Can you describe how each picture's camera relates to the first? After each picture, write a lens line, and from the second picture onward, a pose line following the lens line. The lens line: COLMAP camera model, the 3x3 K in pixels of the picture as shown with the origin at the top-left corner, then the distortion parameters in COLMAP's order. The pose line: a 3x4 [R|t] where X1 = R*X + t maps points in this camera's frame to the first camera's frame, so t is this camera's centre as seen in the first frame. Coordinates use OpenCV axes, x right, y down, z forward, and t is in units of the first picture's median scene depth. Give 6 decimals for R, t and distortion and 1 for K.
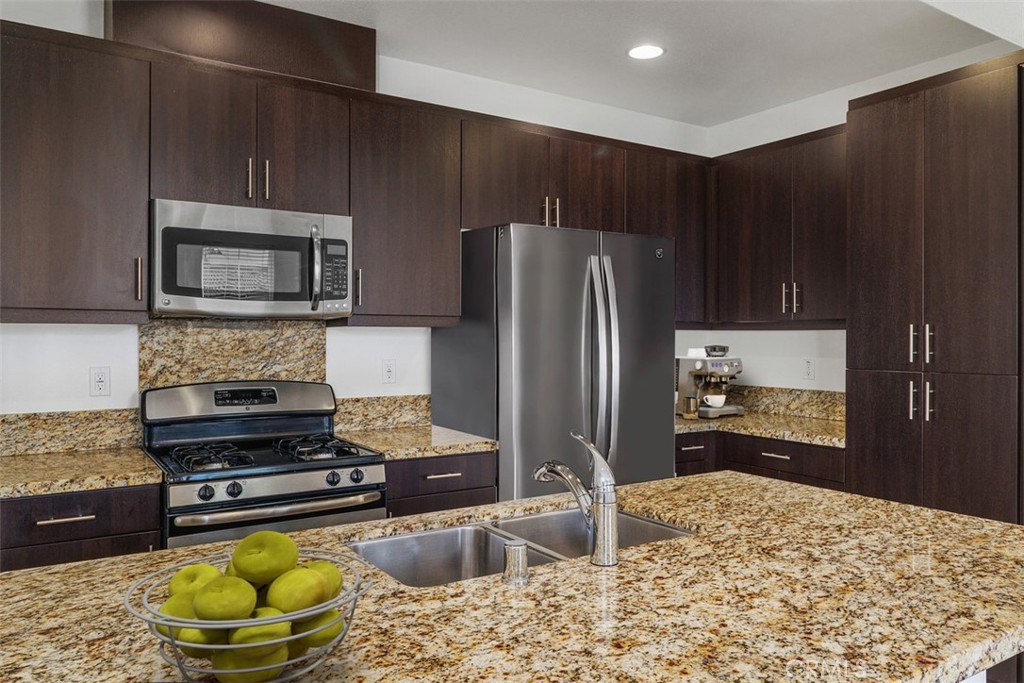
lens RADIAL K [[745.5, 0, 510.2], [0, 745.5, 340.8], [0, 0, 1]] dist [0.025291, -0.001687]
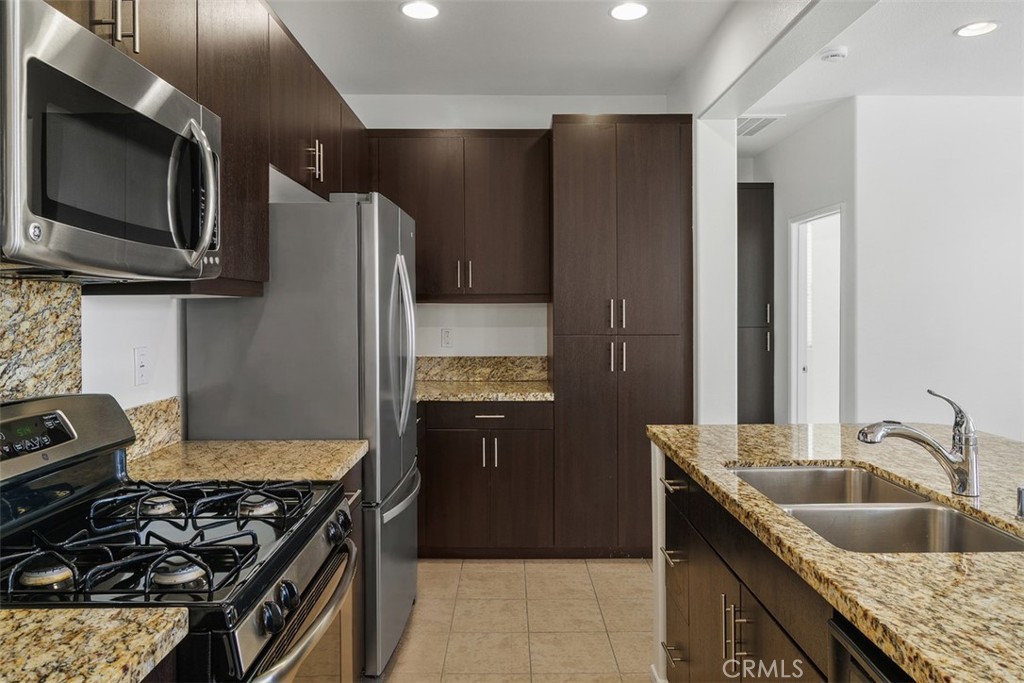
lens RADIAL K [[694.7, 0, 513.2], [0, 694.7, 332.6], [0, 0, 1]] dist [0.007915, 0.001247]
pose [[0.532174, -0.031527, 0.846048, -0.559659], [0.007576, 0.999444, 0.032478, -0.004720], [-0.846601, -0.010874, 0.532117, 0.473085]]
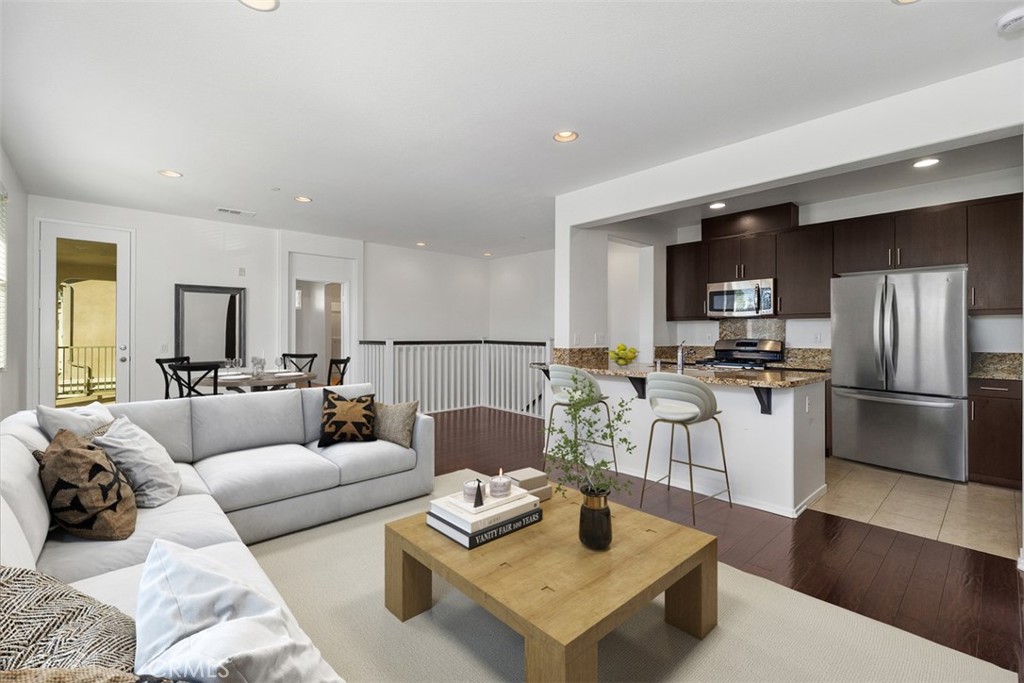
lens RADIAL K [[450.6, 0, 509.6], [0, 450.6, 343.4], [0, 0, 1]] dist [-0.001594, -0.000167]
pose [[0.168346, 0.018445, -0.985555, 1.204601], [-0.007053, 0.999822, 0.017507, 0.046446], [0.985703, 0.004004, 0.168446, -0.208550]]
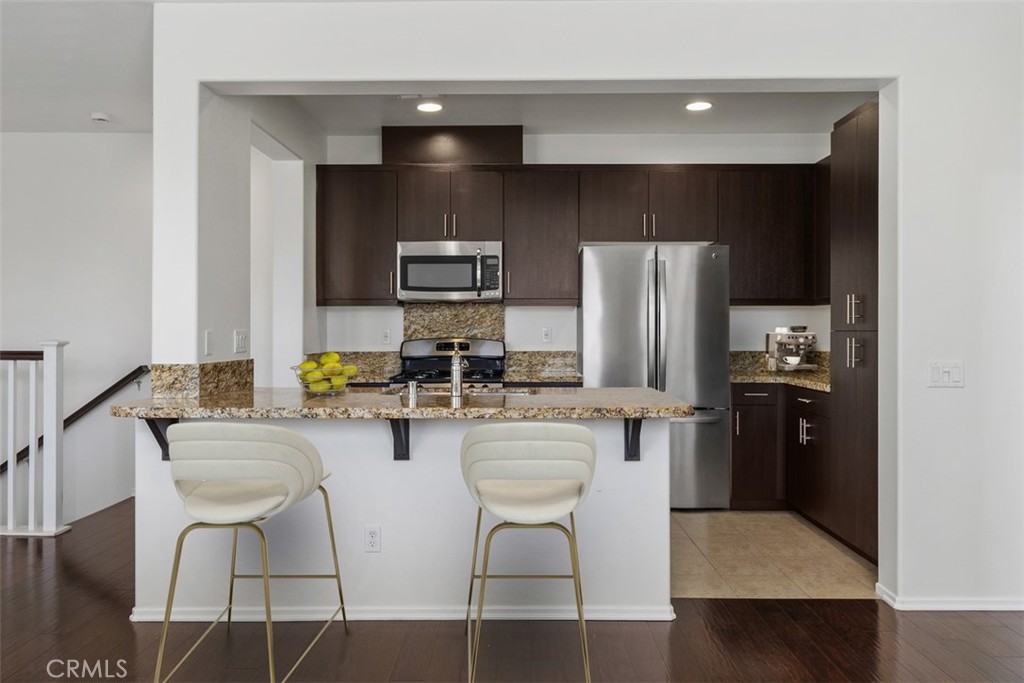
lens RADIAL K [[793.1, 0, 513.7], [0, 793.1, 330.3], [0, 0, 1]] dist [0.075853, 0.004231]
pose [[0.842643, -0.002091, -0.538469, 0.764055], [-0.000203, 0.999991, -0.004201, 0.043398], [0.538473, 0.003650, 0.842635, -0.496198]]
